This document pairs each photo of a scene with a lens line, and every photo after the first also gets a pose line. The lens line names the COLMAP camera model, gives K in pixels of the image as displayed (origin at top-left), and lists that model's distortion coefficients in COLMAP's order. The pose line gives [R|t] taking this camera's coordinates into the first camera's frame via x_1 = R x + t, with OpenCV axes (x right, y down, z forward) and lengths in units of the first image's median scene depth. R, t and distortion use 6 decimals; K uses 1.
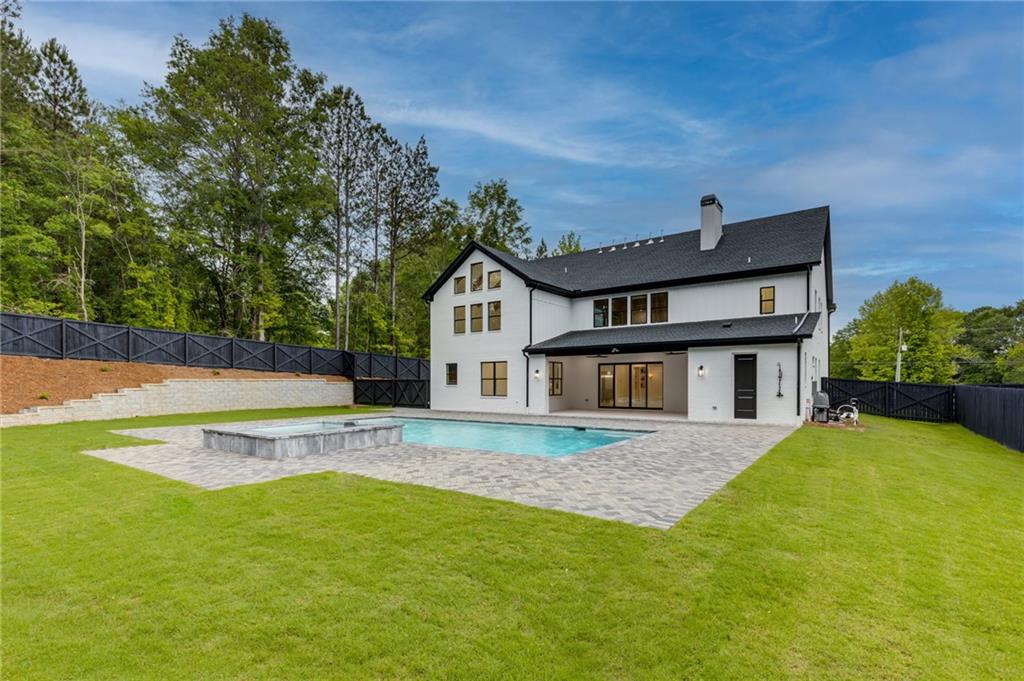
lens RADIAL K [[468.5, 0, 525.8], [0, 468.5, 381.7], [0, 0, 1]] dist [0.019763, 0.000028]
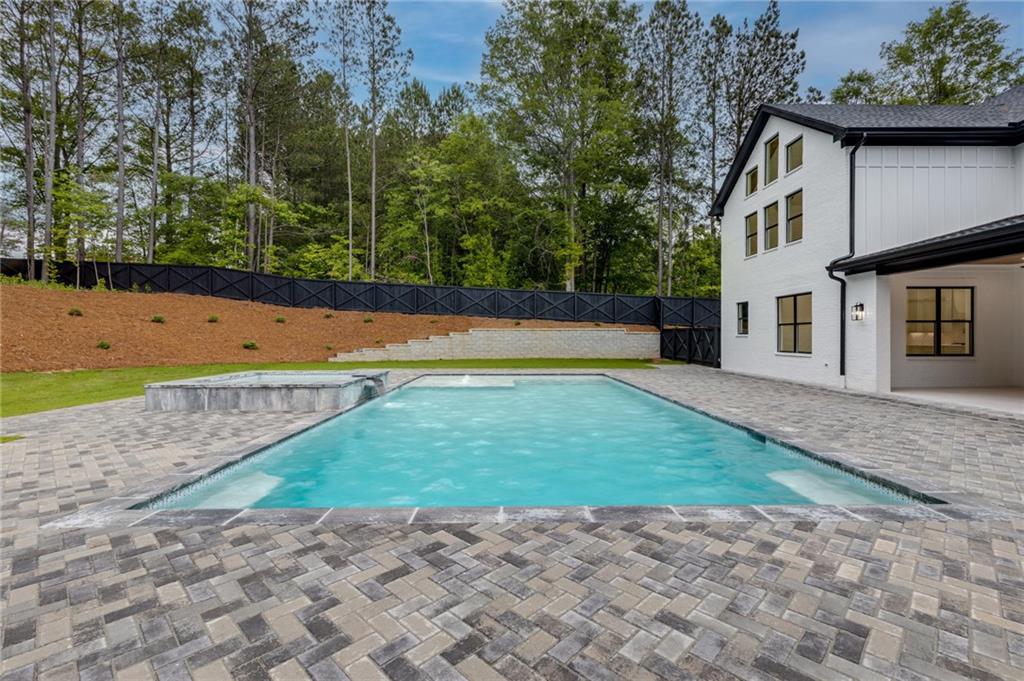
lens RADIAL K [[458.9, 0, 508.8], [0, 458.9, 334.4], [0, 0, 1]] dist [0.000951, 0.000144]
pose [[0.578523, -0.000684, -0.815666, 0.197216], [-0.000812, 0.999999, -0.001414, 0.008824], [0.815666, 0.001480, 0.578521, 0.378270]]
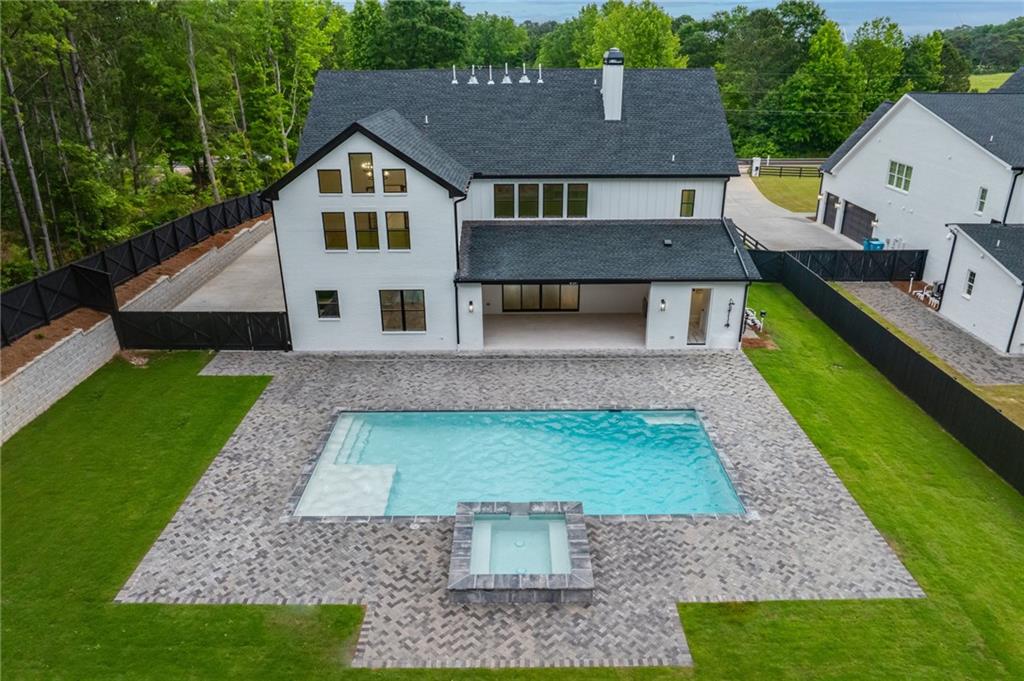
lens RADIAL K [[700.3, 0, 512.0], [0, 700.3, 340.5], [0, 0, 1]] dist [-0.002545, -0.001099]
pose [[0.820678, -0.221229, 0.526826, -0.546123], [0.002827, 0.923567, 0.383427, -0.408026], [-0.571385, -0.313181, 0.758576, 0.003430]]
